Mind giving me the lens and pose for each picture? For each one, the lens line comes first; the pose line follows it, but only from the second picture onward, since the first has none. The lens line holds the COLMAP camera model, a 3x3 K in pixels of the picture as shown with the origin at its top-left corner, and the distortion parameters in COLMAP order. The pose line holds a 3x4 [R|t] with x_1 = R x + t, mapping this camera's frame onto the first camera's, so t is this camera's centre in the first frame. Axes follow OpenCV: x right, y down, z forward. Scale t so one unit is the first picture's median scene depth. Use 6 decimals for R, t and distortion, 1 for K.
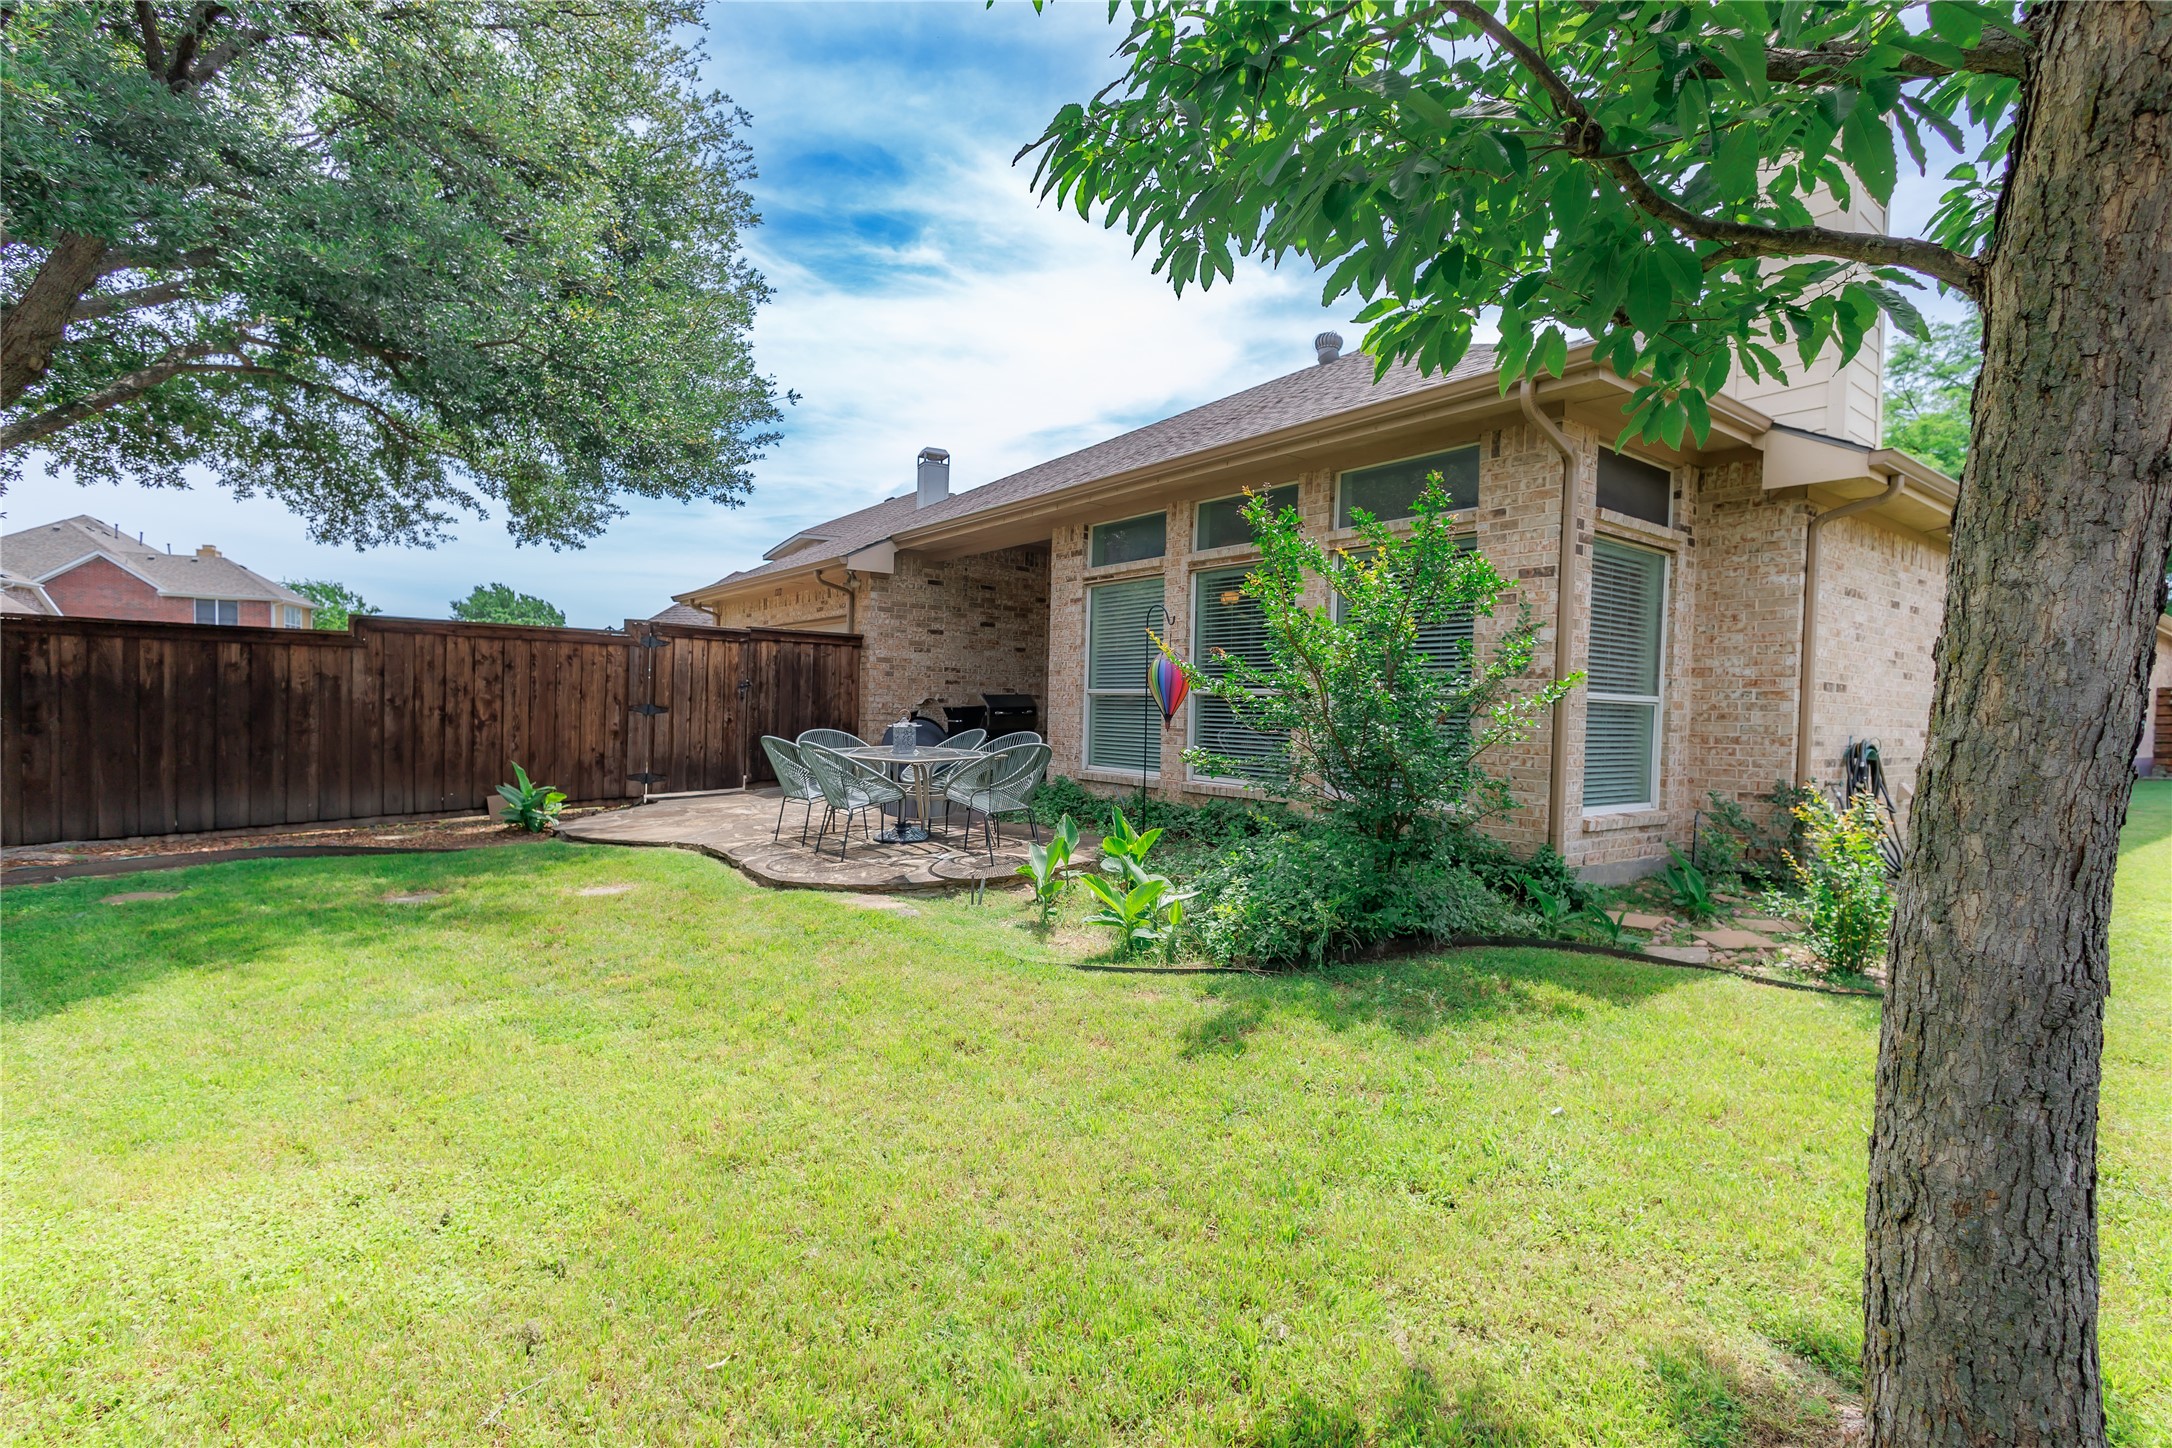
lens RADIAL K [[943.4, 0, 1015.7], [0, 943.4, 723.6], [0, 0, 1]] dist [-0.001866, 0.000679]
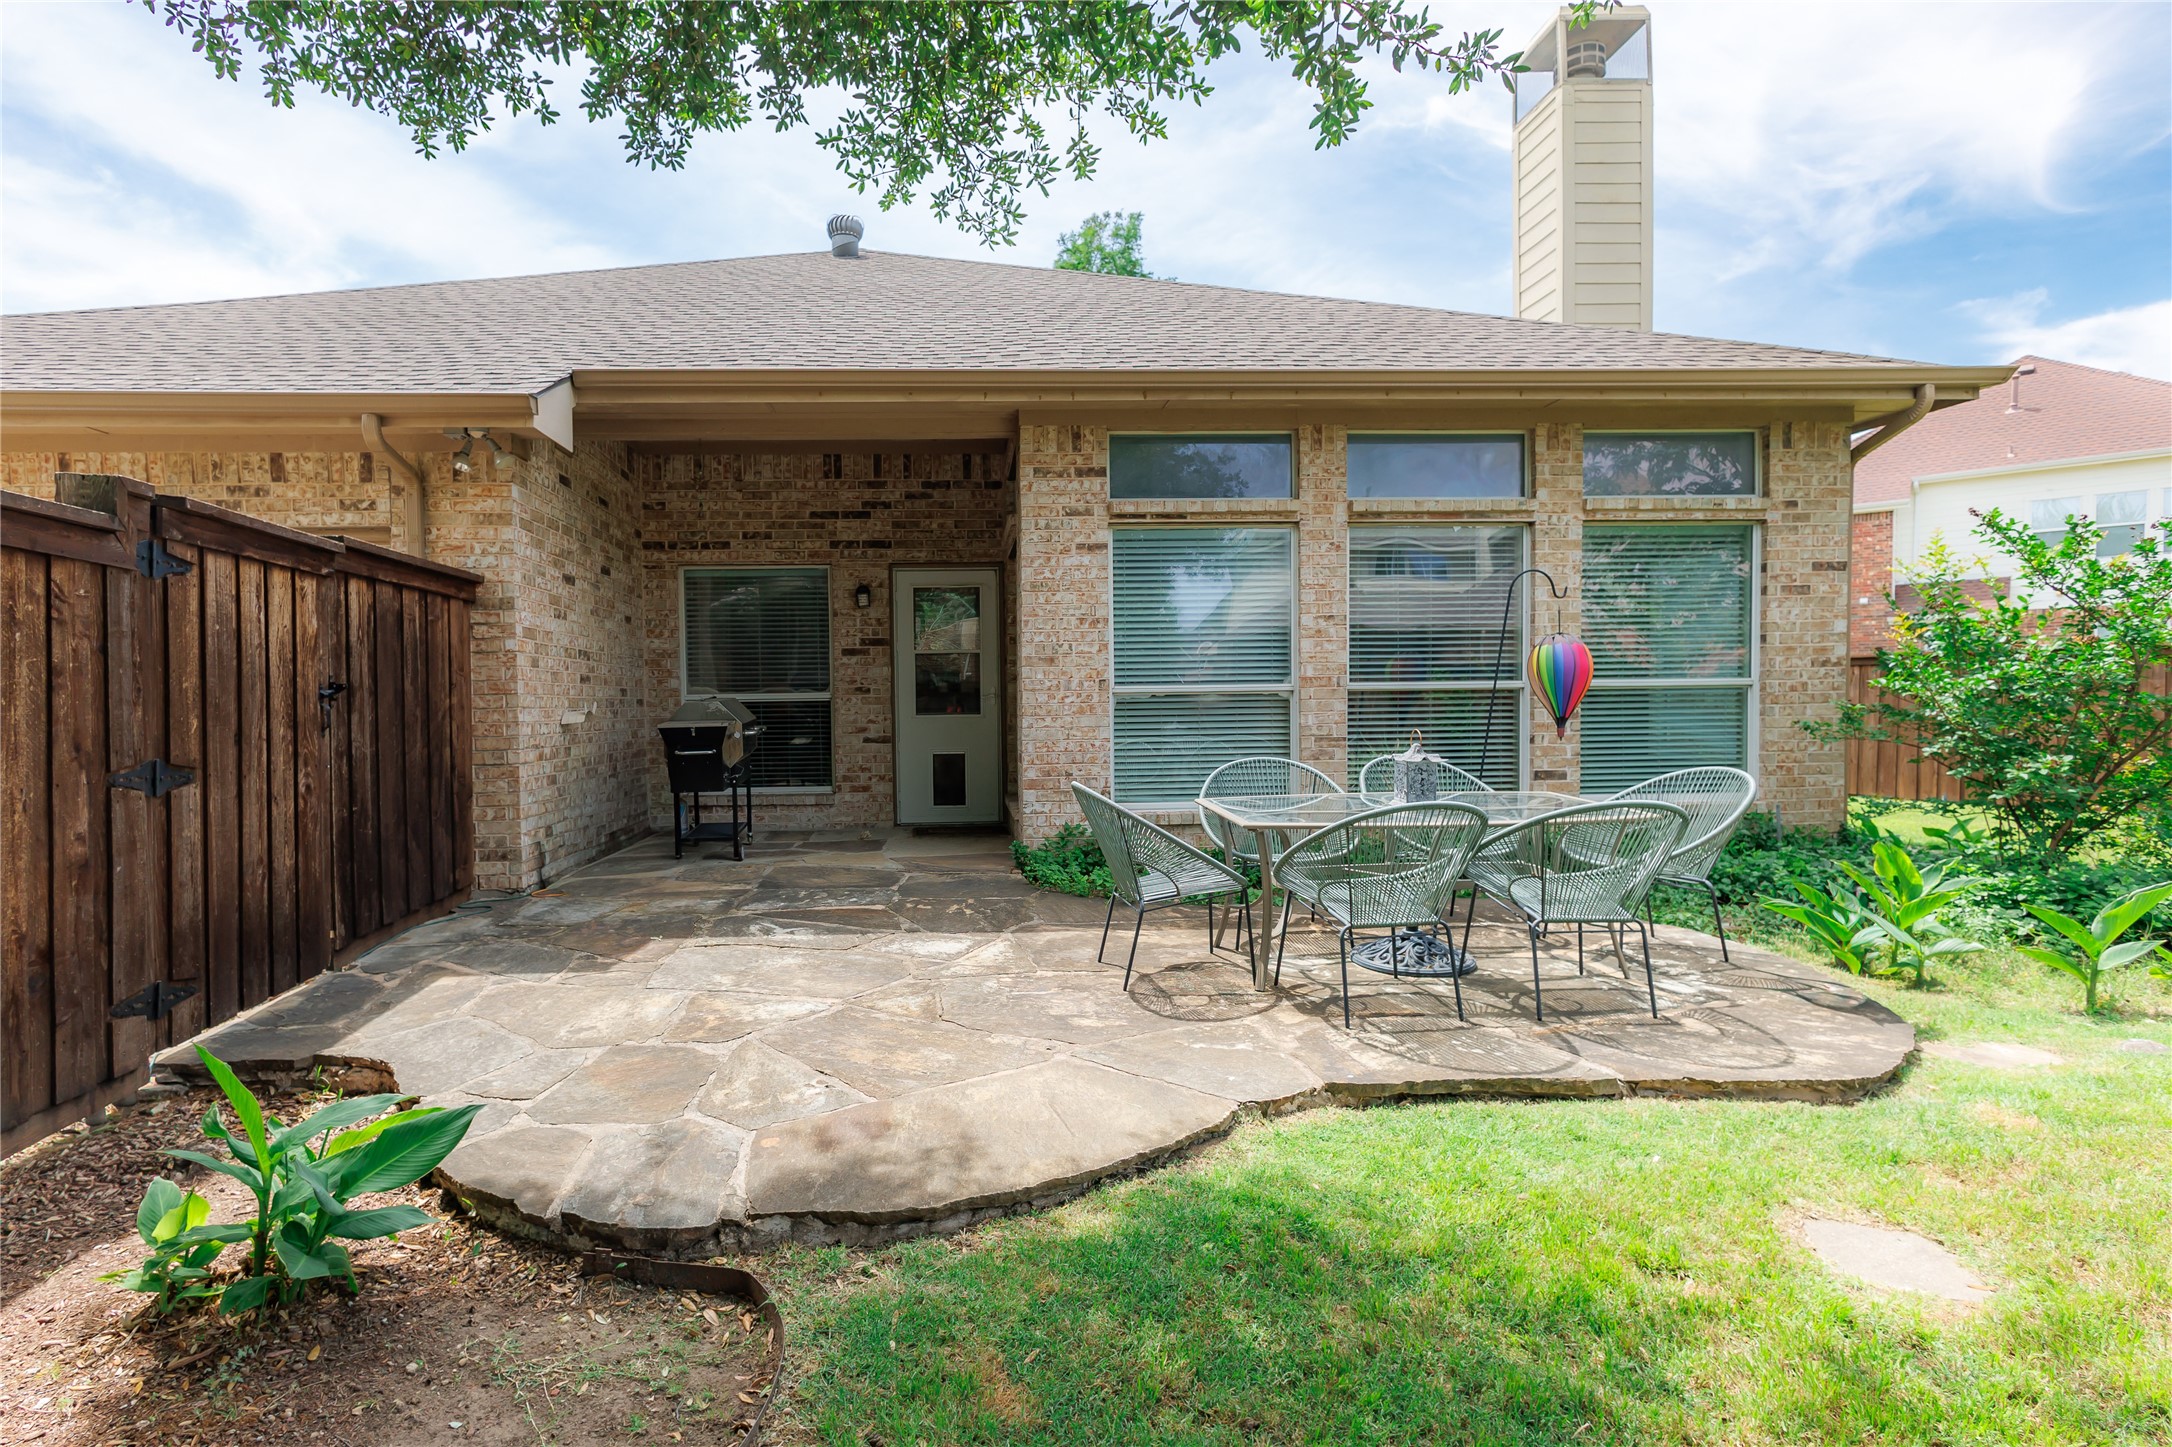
lens RADIAL K [[1139.7, 0, 986.5], [0, 1139.7, 730.4], [0, 0, 1]] dist [0.001715, 0.009022]
pose [[0.554953, -0.047312, 0.830535, -0.404892], [0.045002, 0.998627, 0.026817, -0.020884], [-0.830663, 0.022493, 0.556320, 0.418404]]
